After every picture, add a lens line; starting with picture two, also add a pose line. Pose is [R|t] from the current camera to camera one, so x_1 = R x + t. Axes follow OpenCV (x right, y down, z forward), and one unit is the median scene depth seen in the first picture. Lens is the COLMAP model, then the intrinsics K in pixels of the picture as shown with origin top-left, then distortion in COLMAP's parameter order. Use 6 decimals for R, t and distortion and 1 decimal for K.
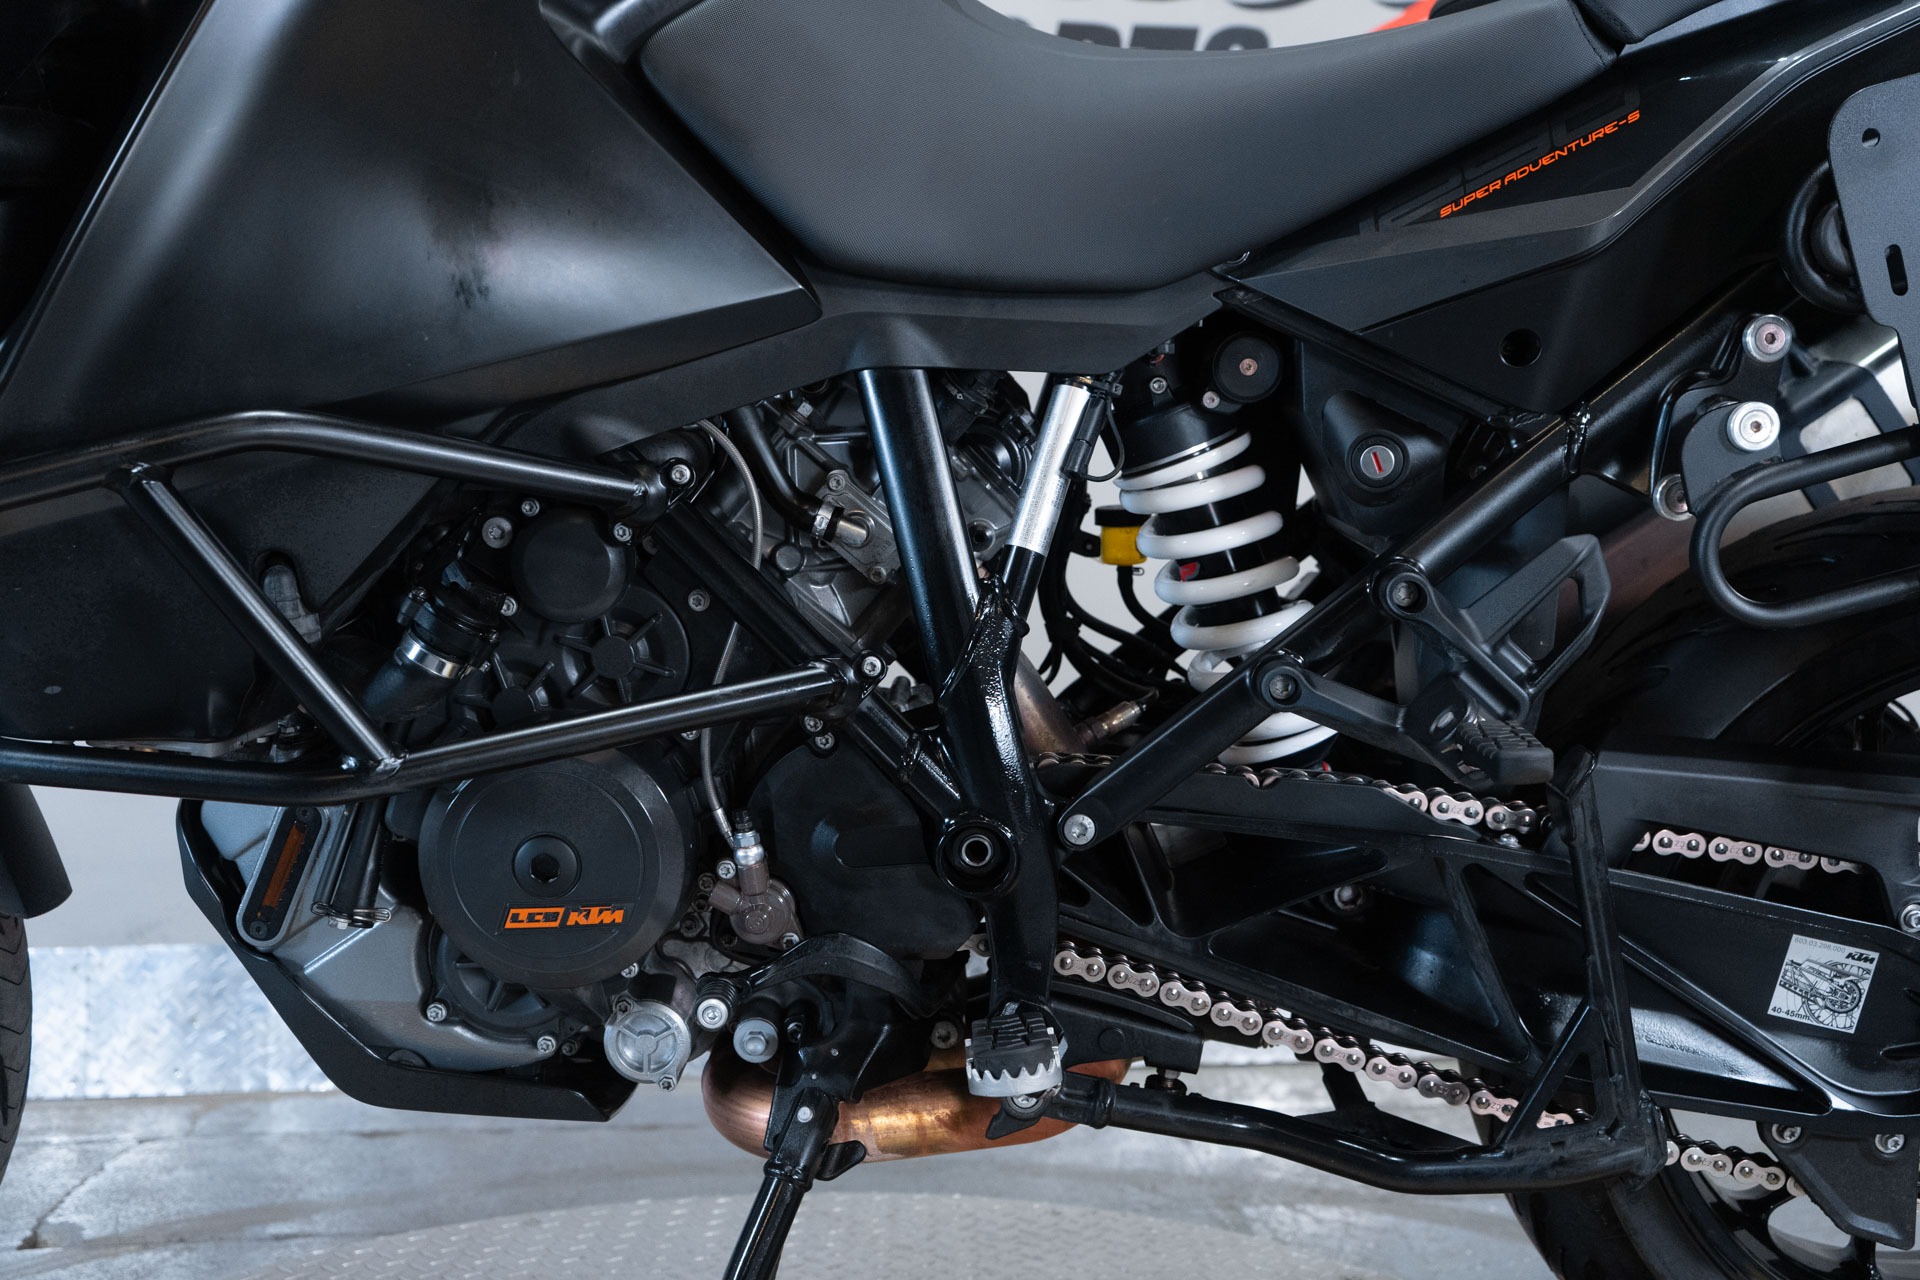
lens RADIAL K [[2037.5, 0, 984.9], [0, 2037.5, 637.8], [0, 0, 1]] dist [0.007584, 0.000000]
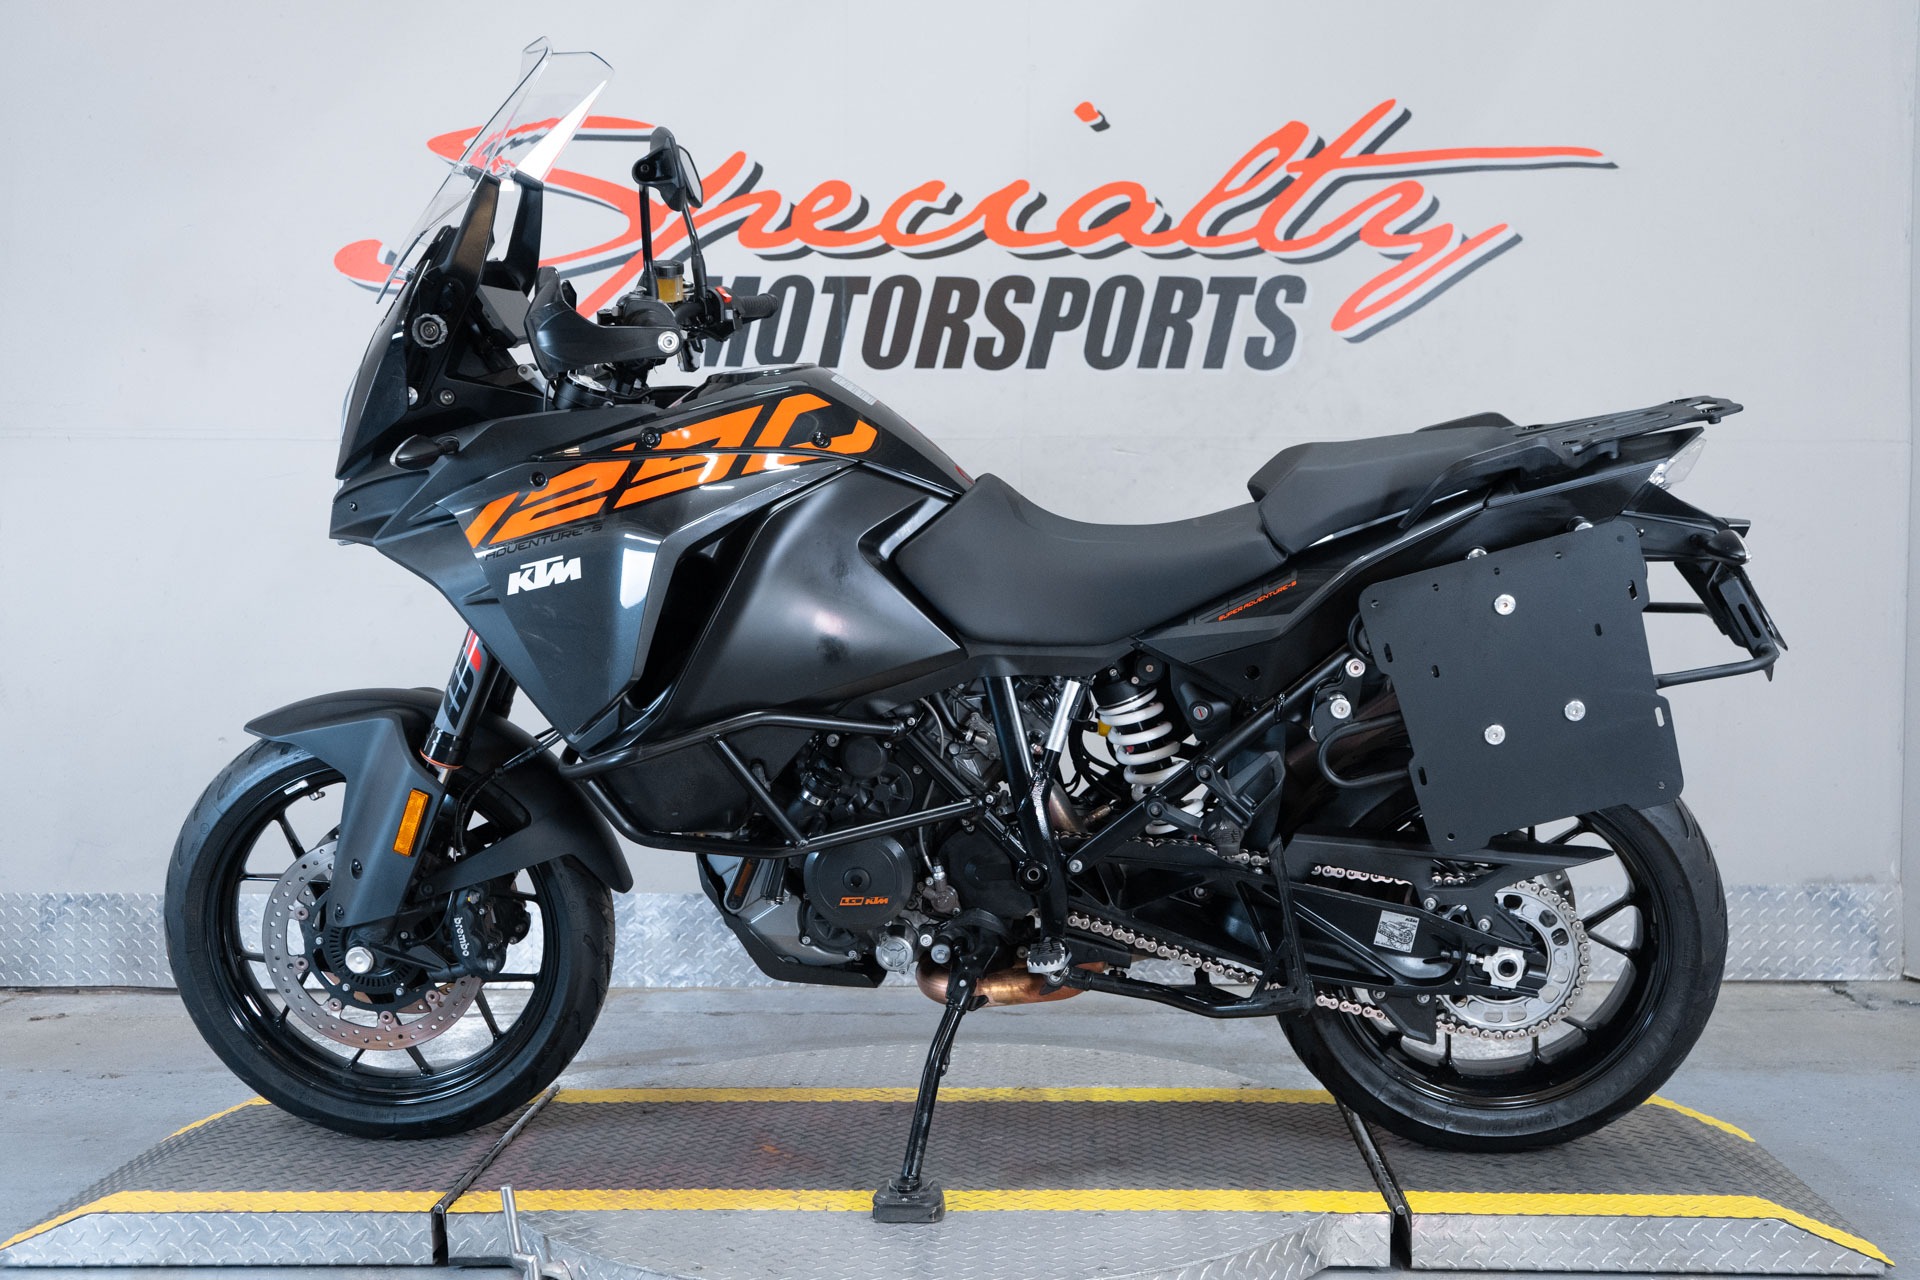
lens RADIAL K [[2191.6, 0, 975.0], [0, 2191.6, 636.8], [0, 0, 1]] dist [0.007762, 0.000000]
pose [[0.997332, -0.003600, -0.072908, 0.113690], [0.005949, 0.999469, 0.032039, -0.252672], [0.072754, -0.032387, 0.996824, -1.535768]]
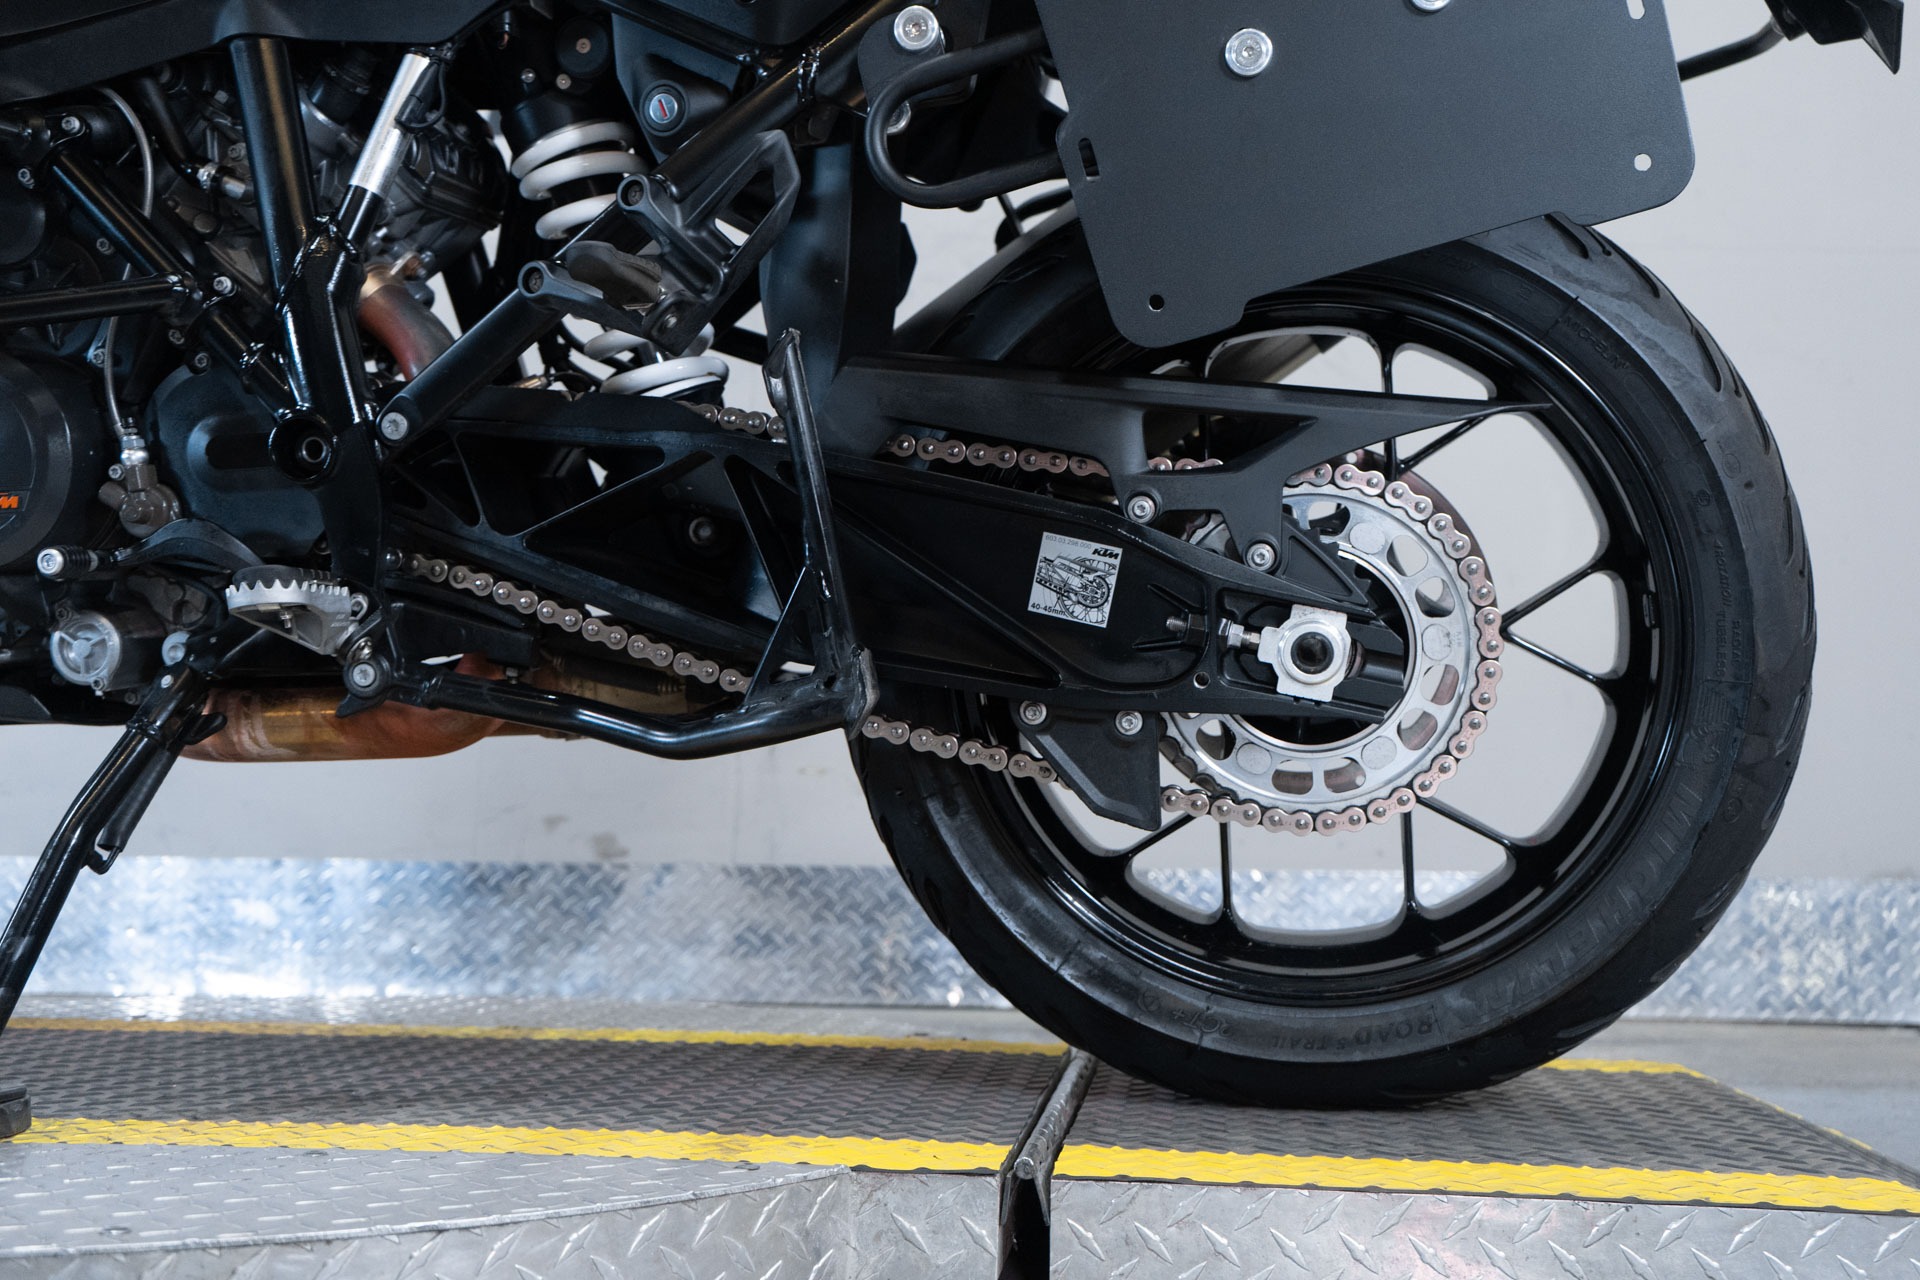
lens RADIAL K [[2037.5, 0, 964.1], [0, 2037.5, 634.1], [0, 0, 1]] dist [0.007584, 0.000000]
pose [[0.989472, 0.003921, -0.144673, 0.510865], [-0.017476, 0.995555, -0.092546, 0.299934], [0.143667, 0.094100, 0.985142, -0.066368]]
